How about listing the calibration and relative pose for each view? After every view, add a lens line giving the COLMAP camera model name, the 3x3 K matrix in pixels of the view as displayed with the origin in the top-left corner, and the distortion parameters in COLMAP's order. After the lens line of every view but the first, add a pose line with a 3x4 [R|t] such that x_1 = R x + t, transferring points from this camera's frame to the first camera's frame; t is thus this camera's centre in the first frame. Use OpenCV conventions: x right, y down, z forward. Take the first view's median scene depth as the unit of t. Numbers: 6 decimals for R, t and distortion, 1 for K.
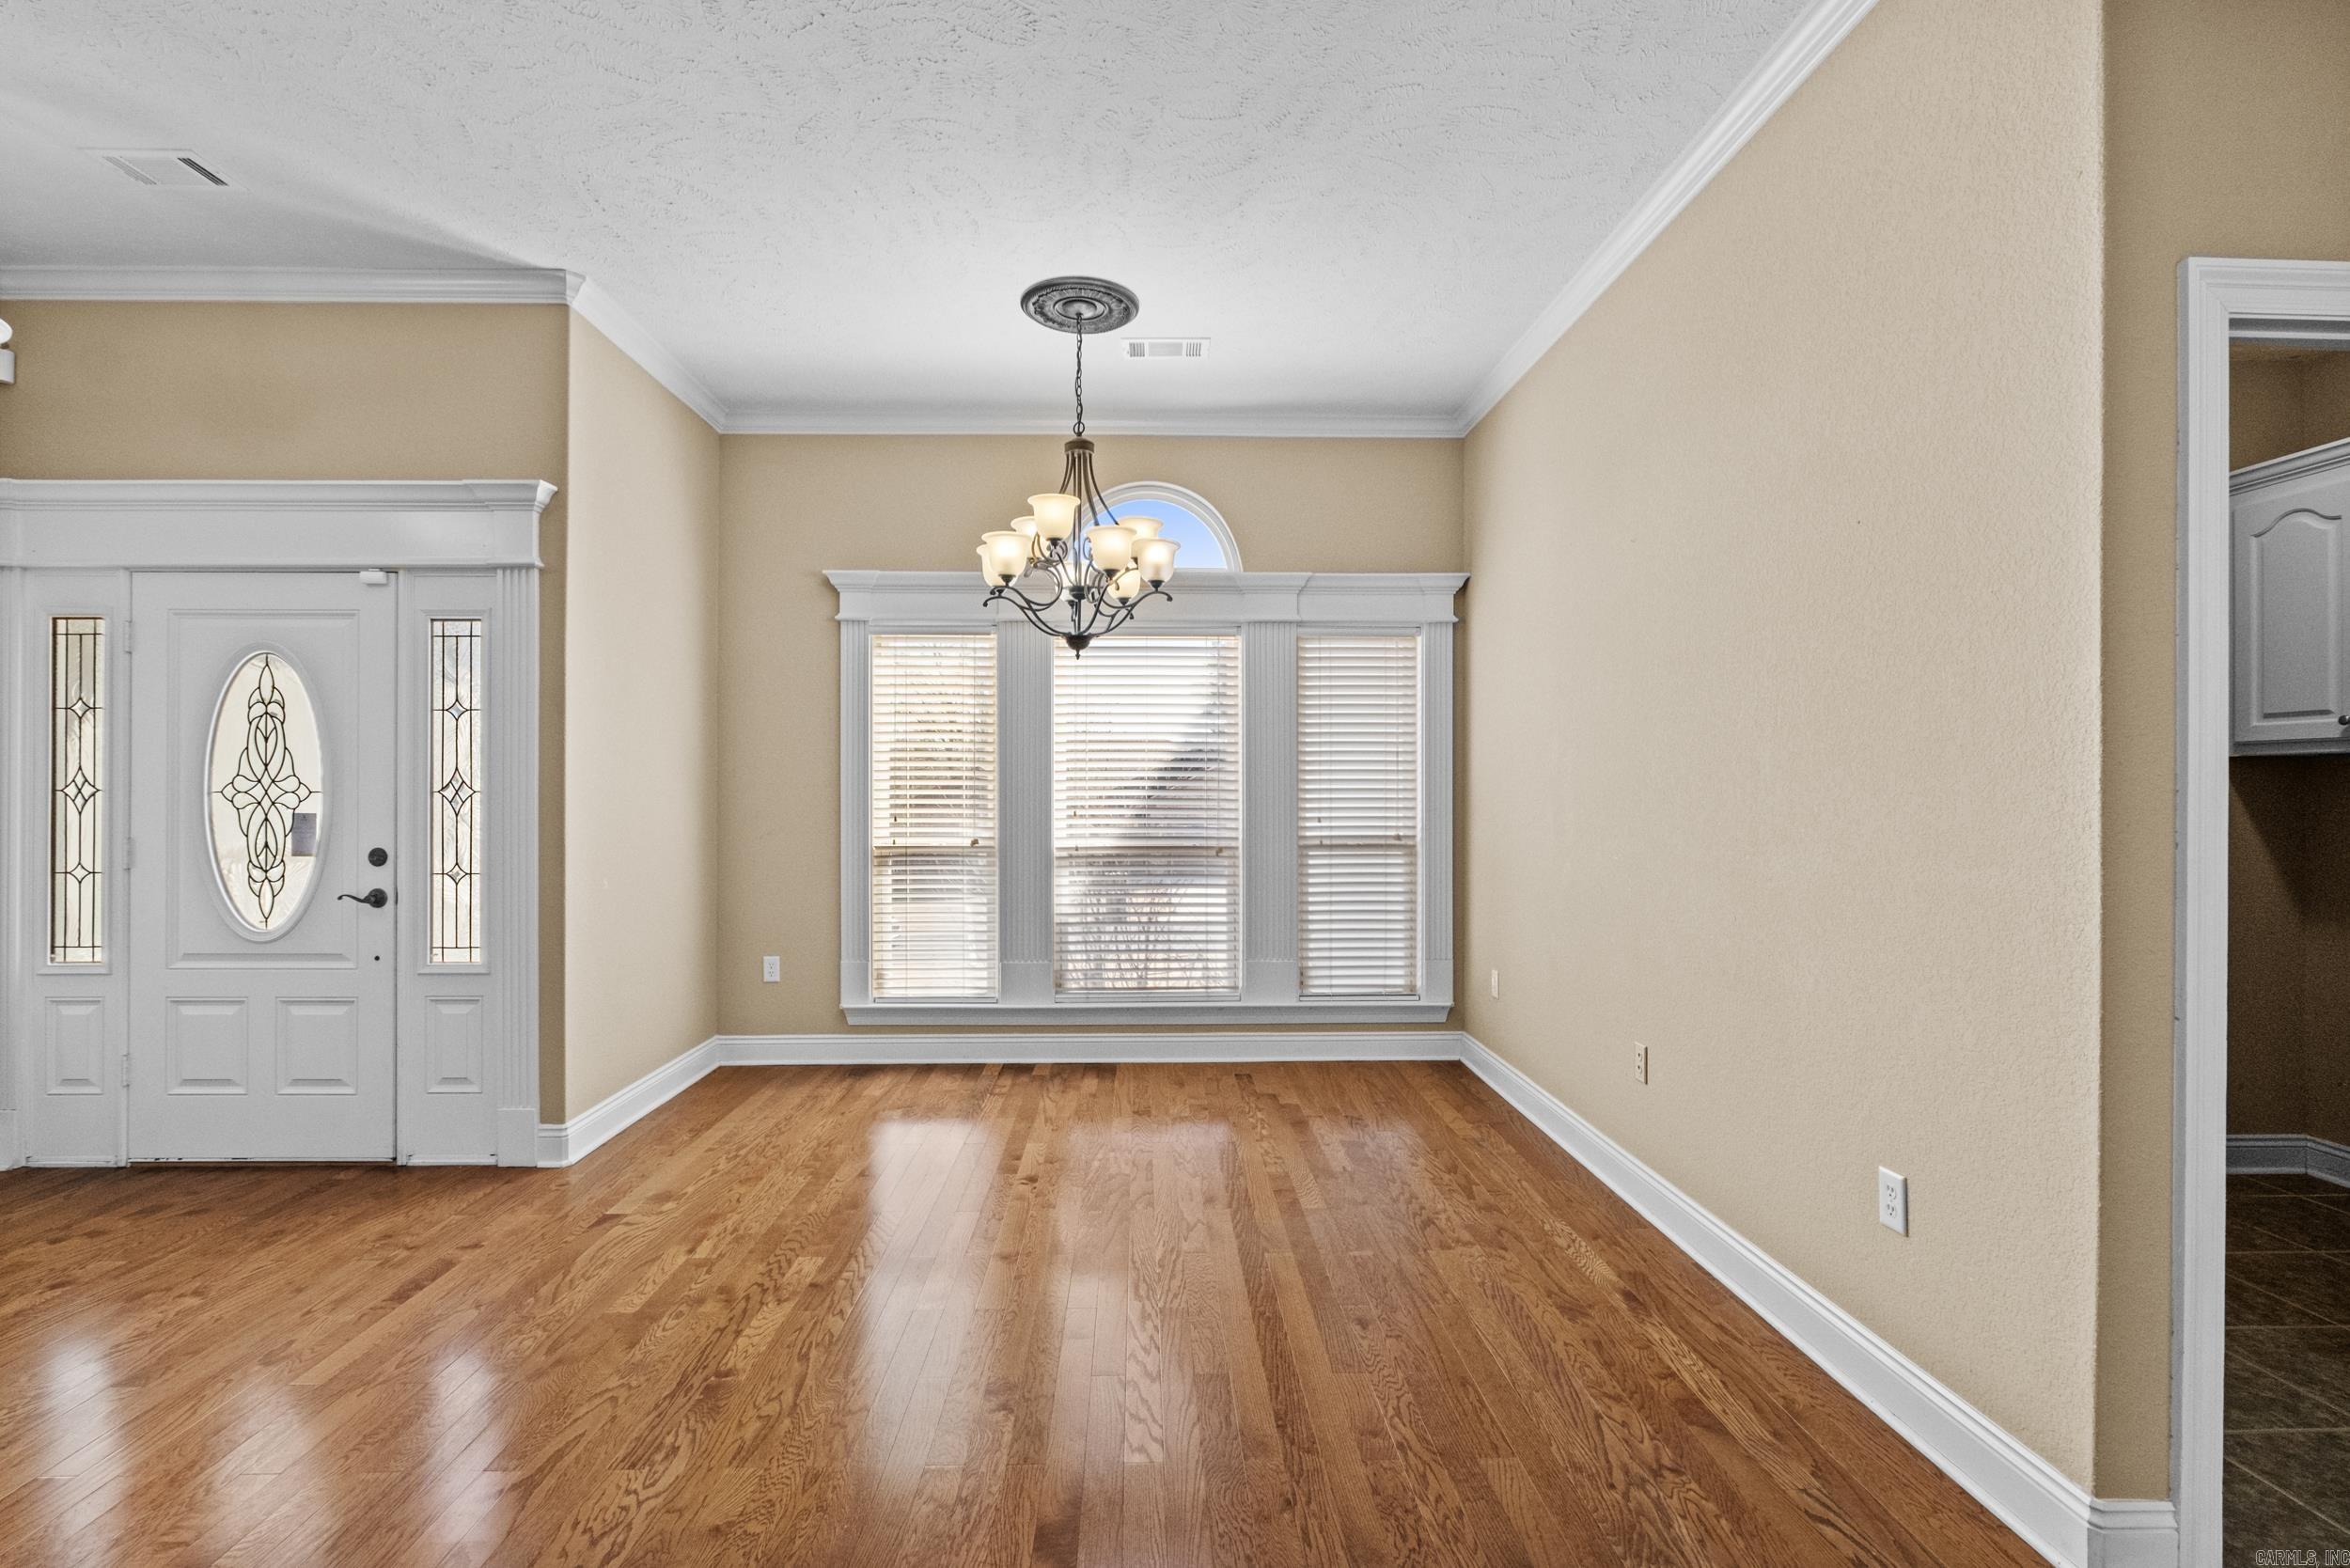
lens RADIAL K [[1052.2, 0, 1167.1], [0, 1052.2, 787.2], [0, 0, 1]] dist [-0.006327, -0.000225]
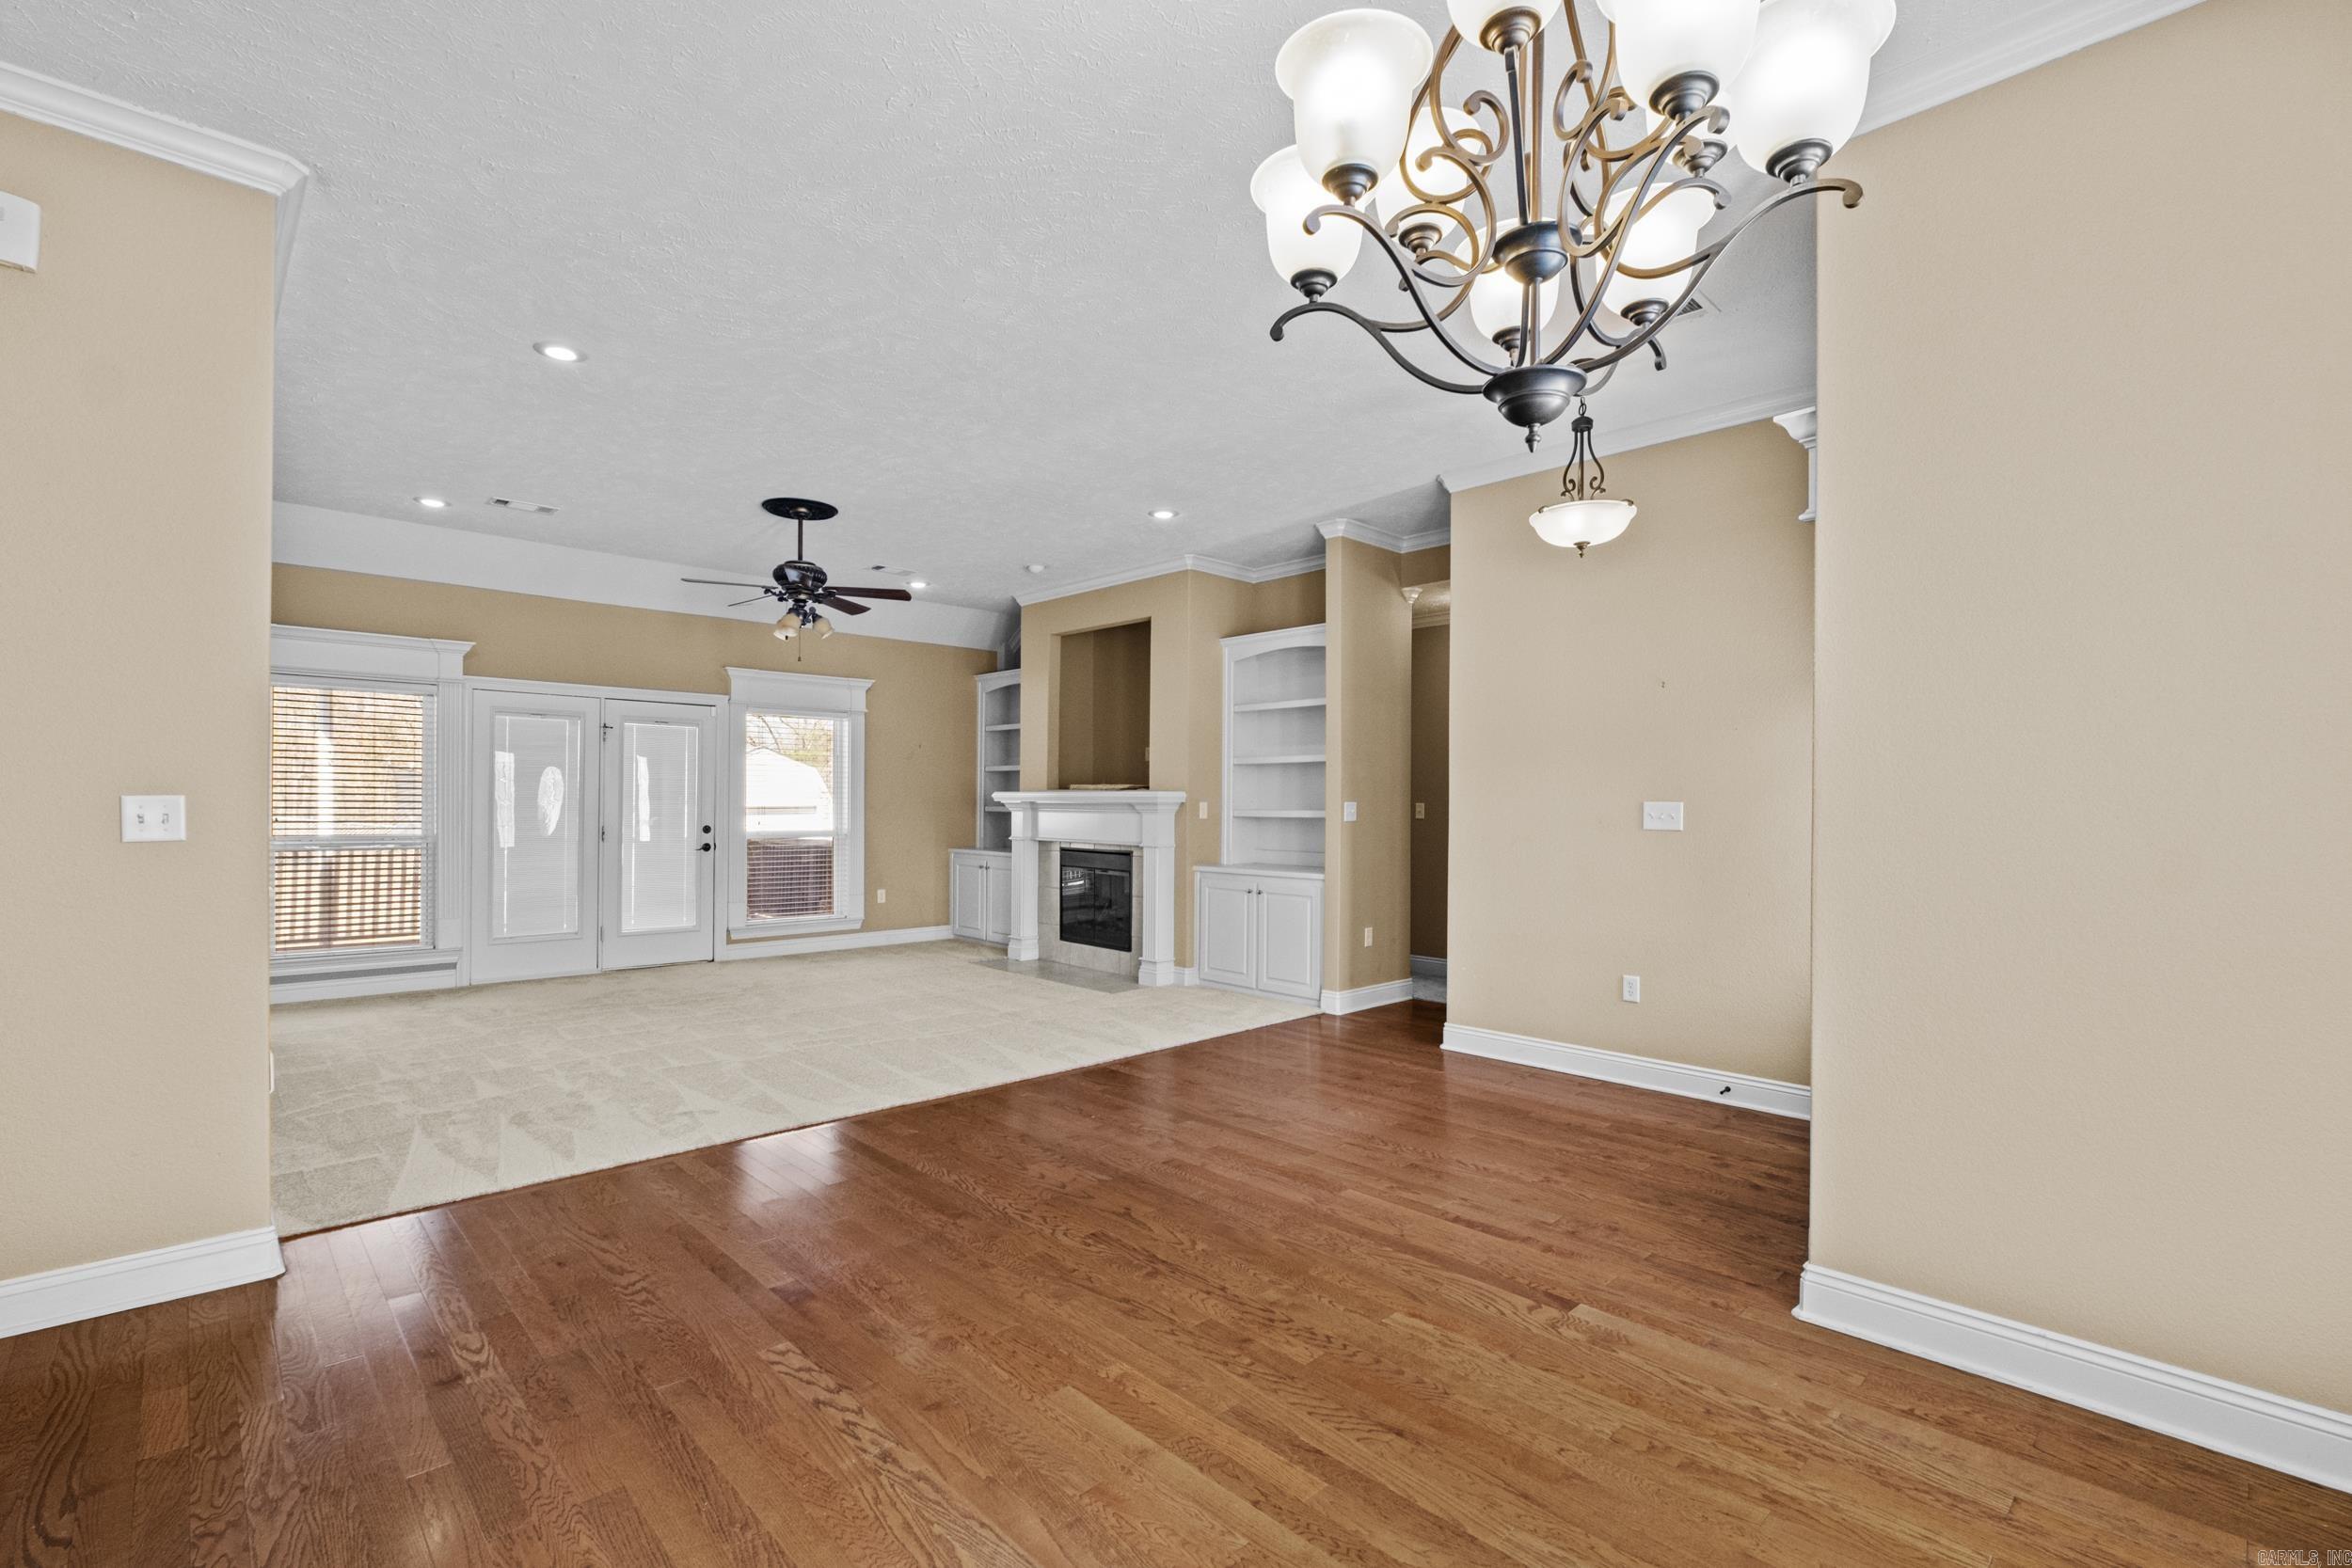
lens RADIAL K [[1038.4, 0, 1153.7], [0, 1038.4, 804.1], [0, 0, 1]] dist [-0.004681, -0.000262]
pose [[-0.749379, -0.002565, -0.662136, 0.242261], [-0.002911, 0.999996, -0.000579, -0.000688], [0.662135, 0.001493, -0.749383, 1.178657]]
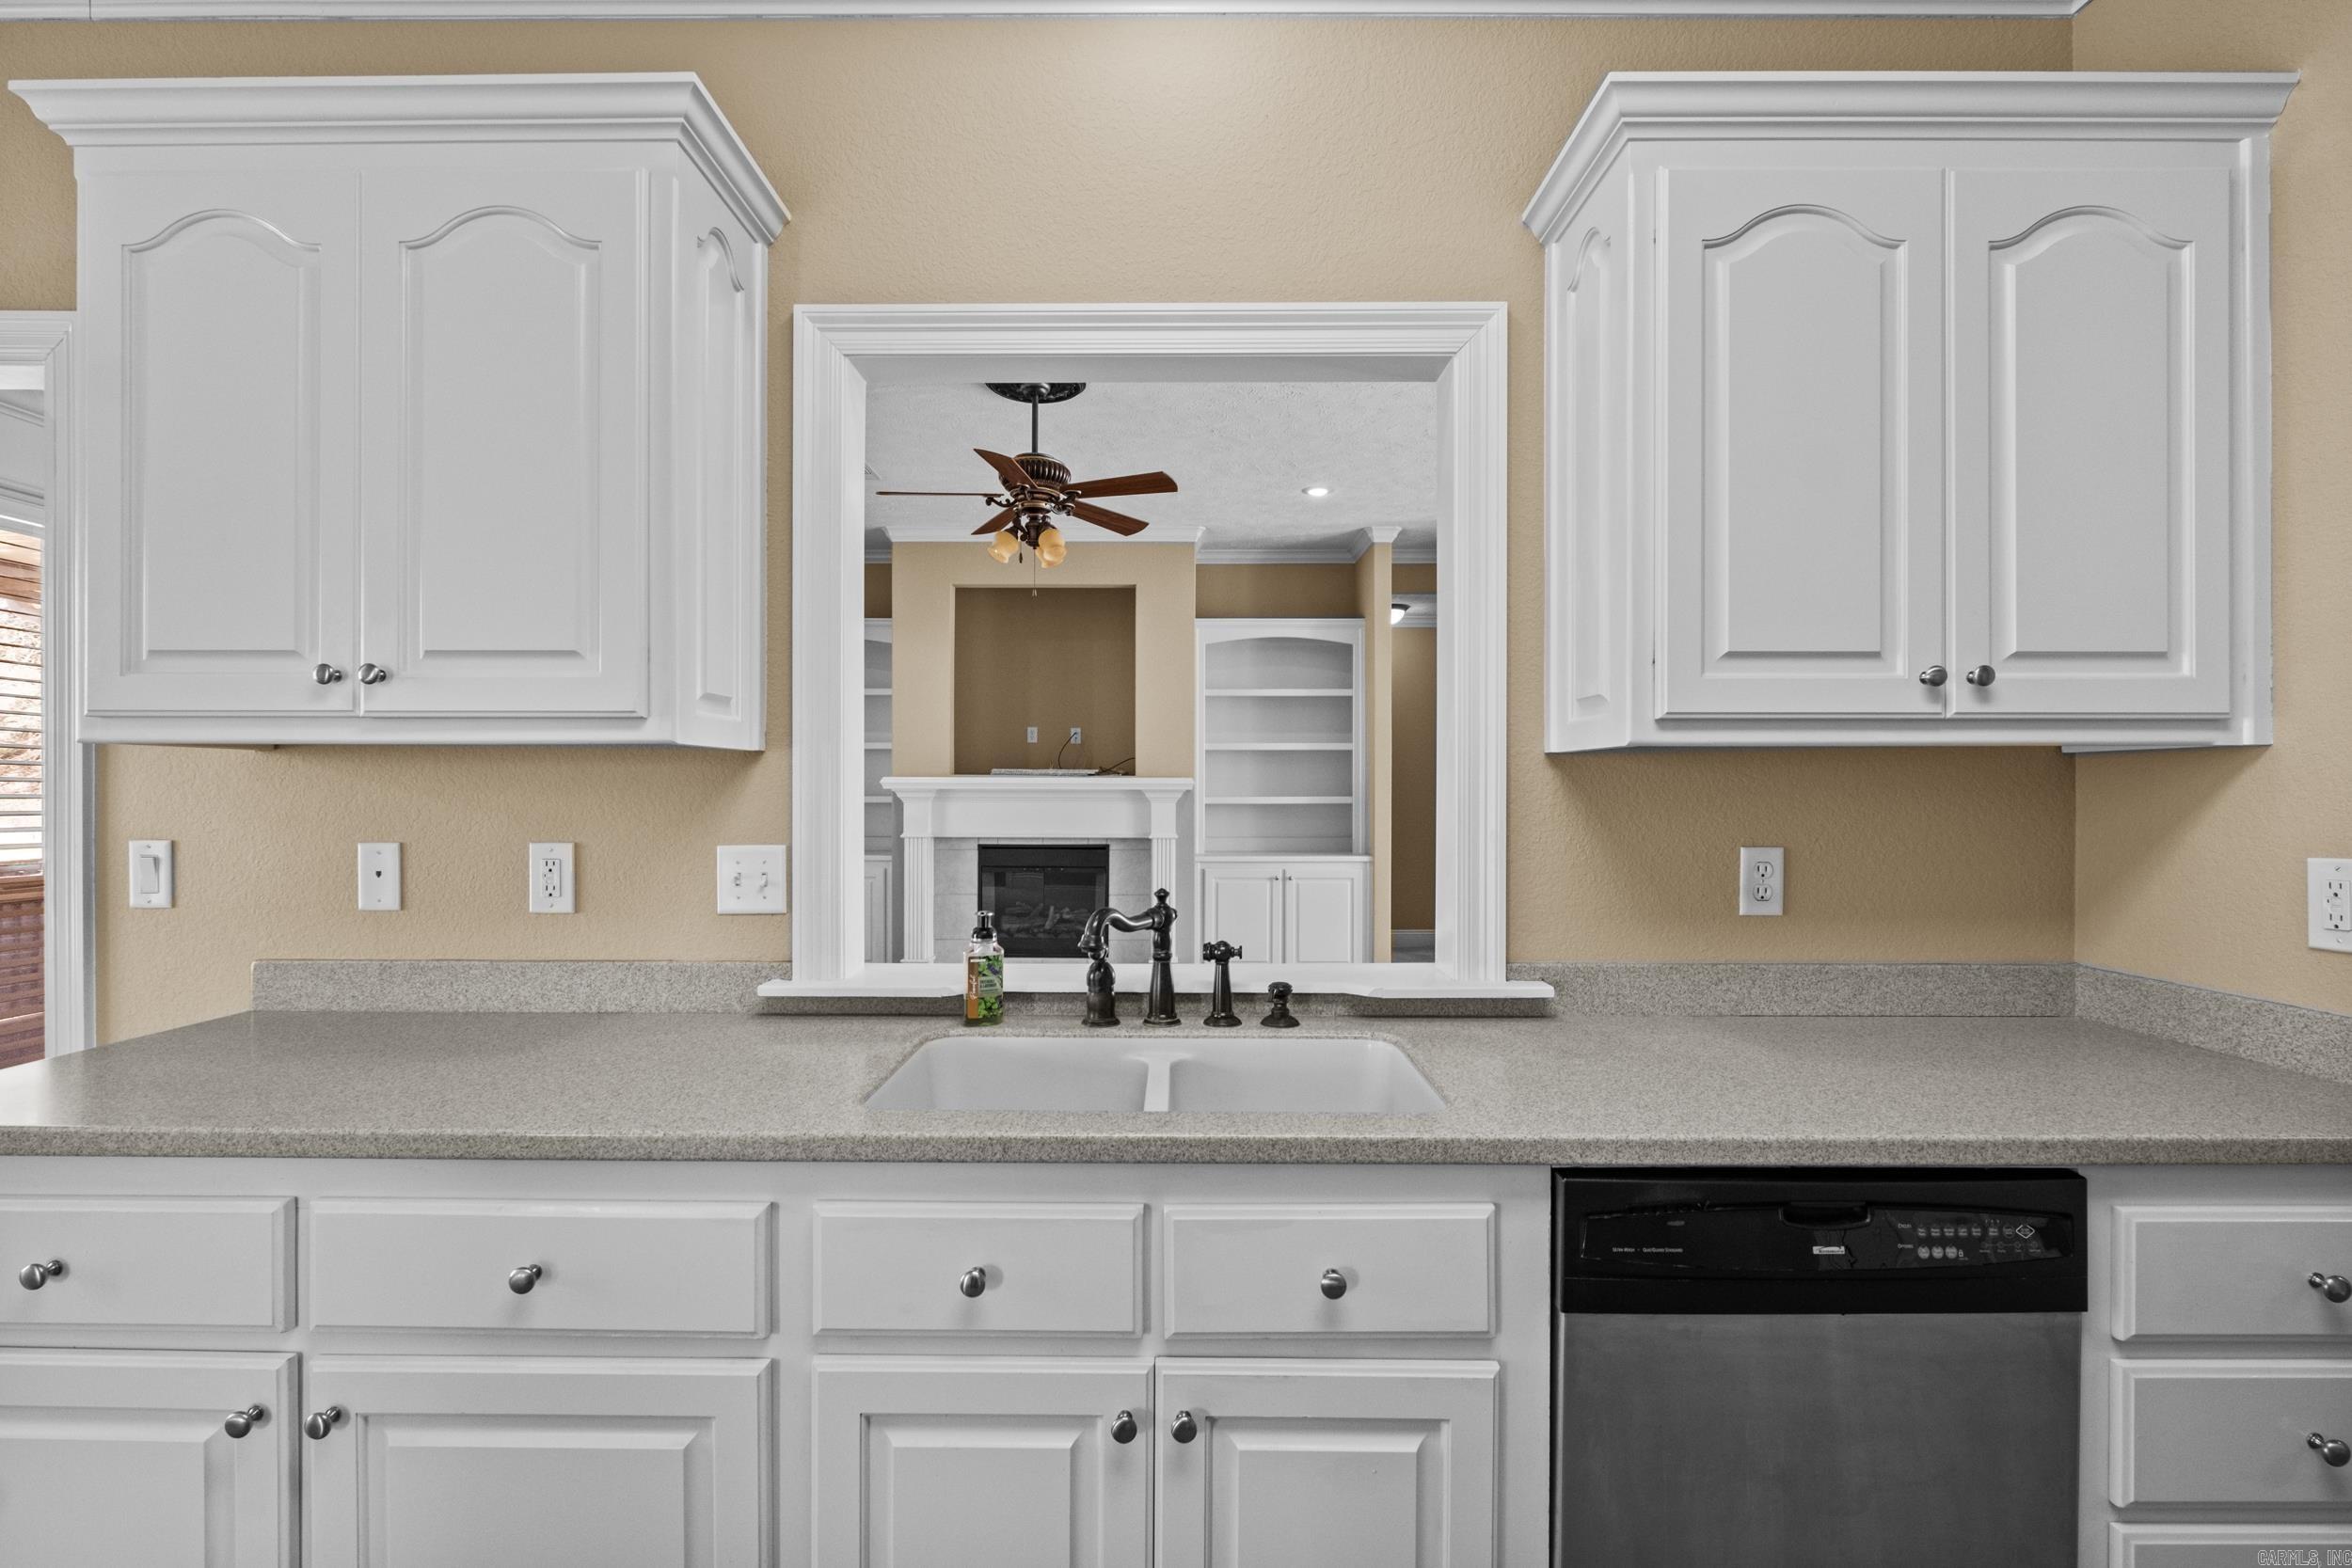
lens RADIAL K [[1041.7, 0, 1167.0], [0, 1041.7, 786.2], [0, 0, 1]] dist [-0.003322, -0.000552]
pose [[-0.036571, -0.003869, -0.999324, 0.748562], [0.002266, 0.999990, -0.003954, -0.004183], [0.999328, -0.002409, -0.036562, -0.229878]]
